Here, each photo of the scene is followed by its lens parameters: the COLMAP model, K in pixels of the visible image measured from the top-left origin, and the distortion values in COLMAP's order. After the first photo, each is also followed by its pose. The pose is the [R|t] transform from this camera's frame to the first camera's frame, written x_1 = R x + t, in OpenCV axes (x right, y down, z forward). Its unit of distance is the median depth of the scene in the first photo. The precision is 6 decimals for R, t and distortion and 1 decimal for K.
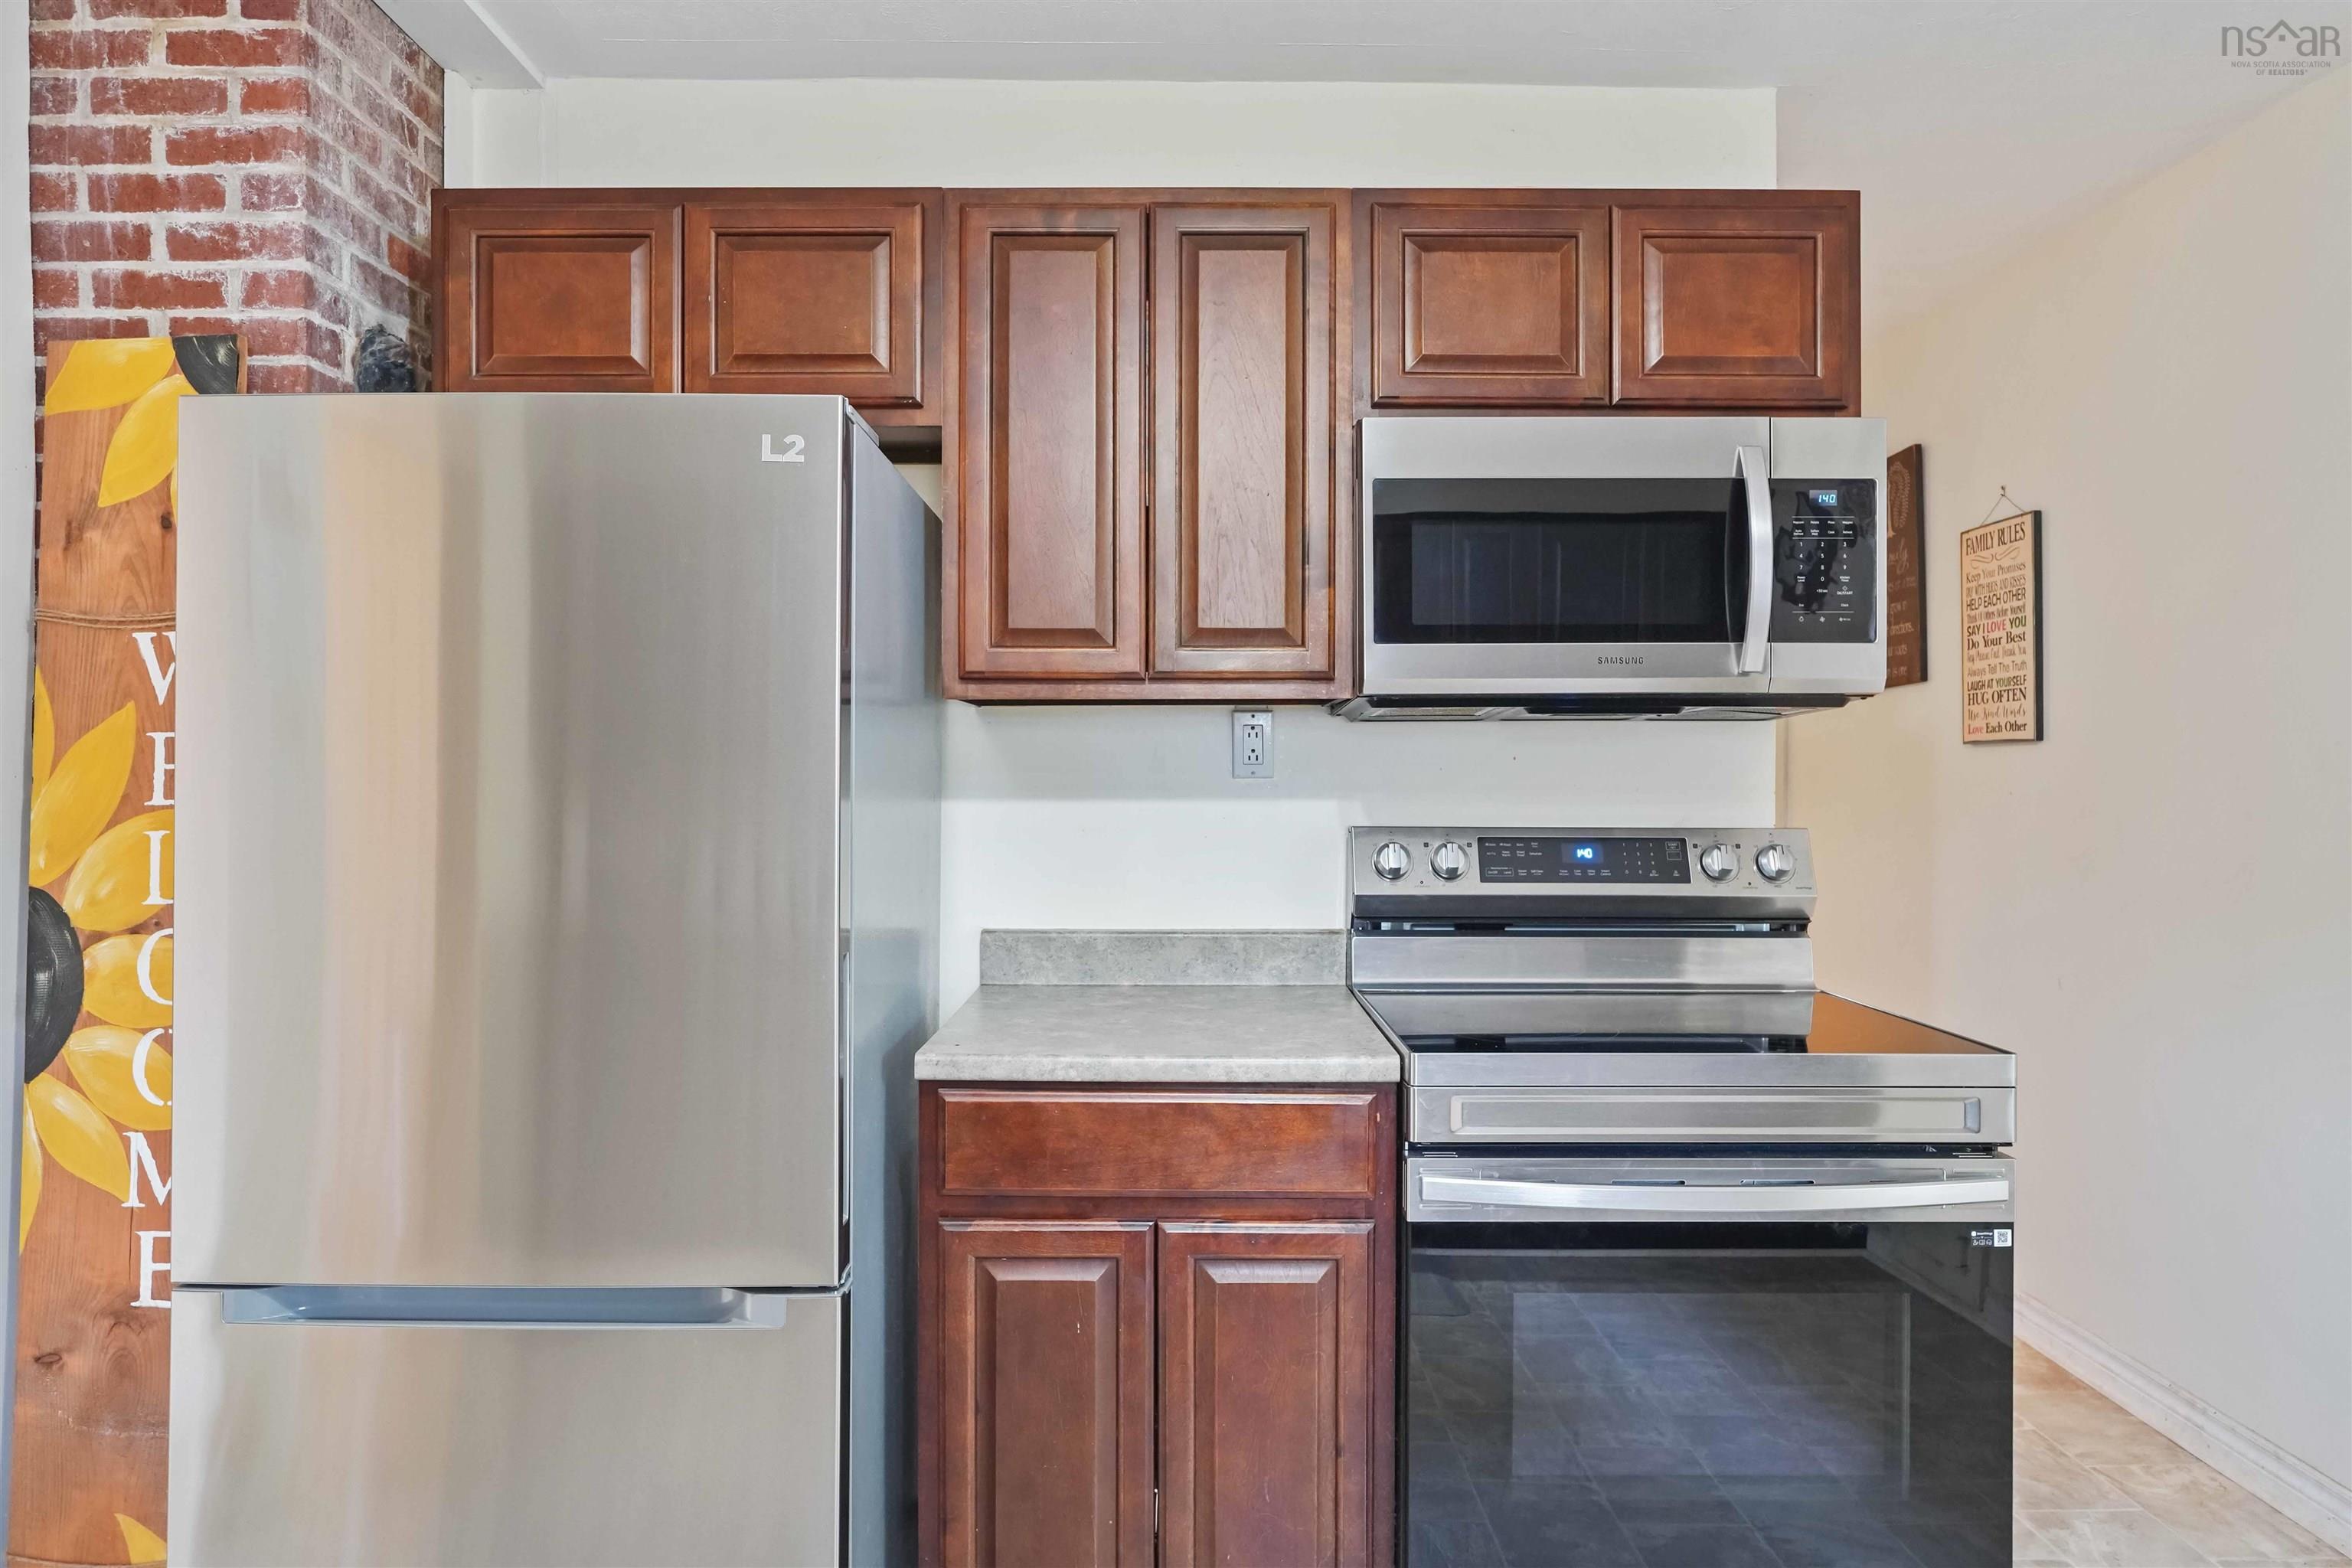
lens RADIAL K [[1585.3, 0, 1170.3], [0, 1585.3, 715.0], [0, 0, 1]] dist [-0.054319, -0.000290]
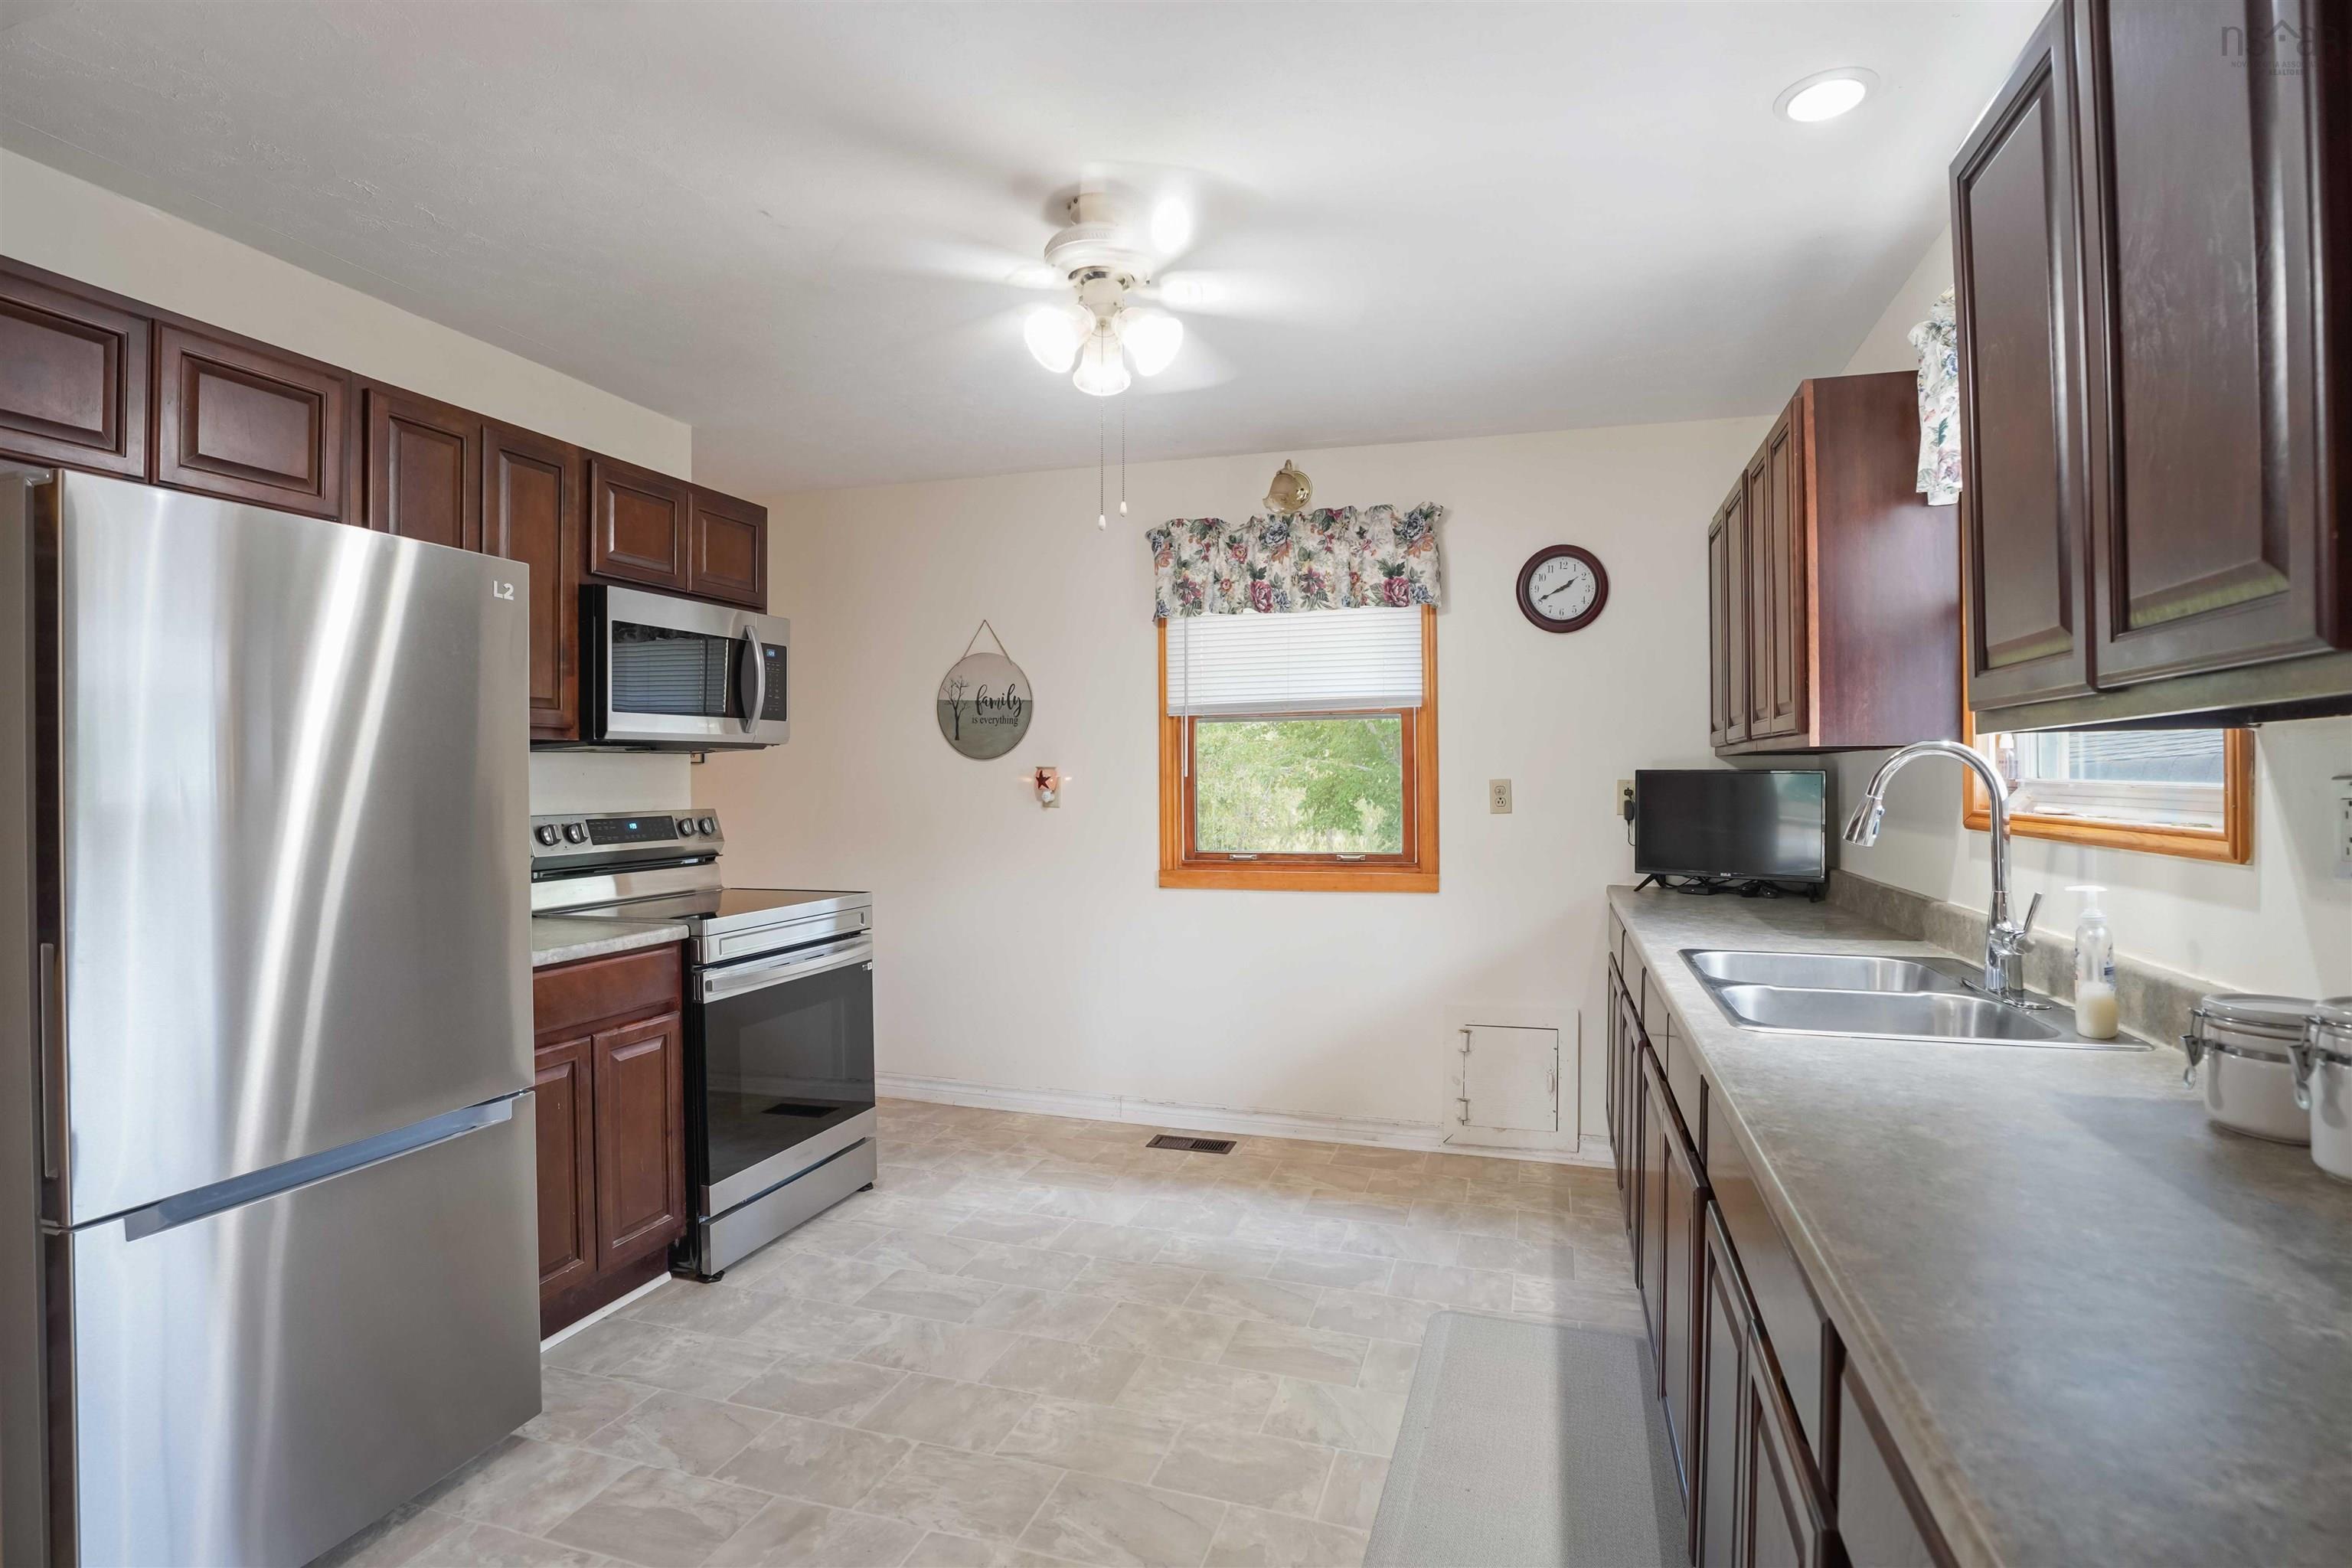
lens RADIAL K [[1209.1, 0, 1186.2], [0, 1209.1, 771.4], [0, 0, 1]] dist [-0.009171, -0.000315]
pose [[0.292359, -0.009408, 0.956262, -1.106699], [-0.014621, 0.999791, 0.014307, -0.008525], [-0.956197, -0.018165, 0.292160, -0.040117]]
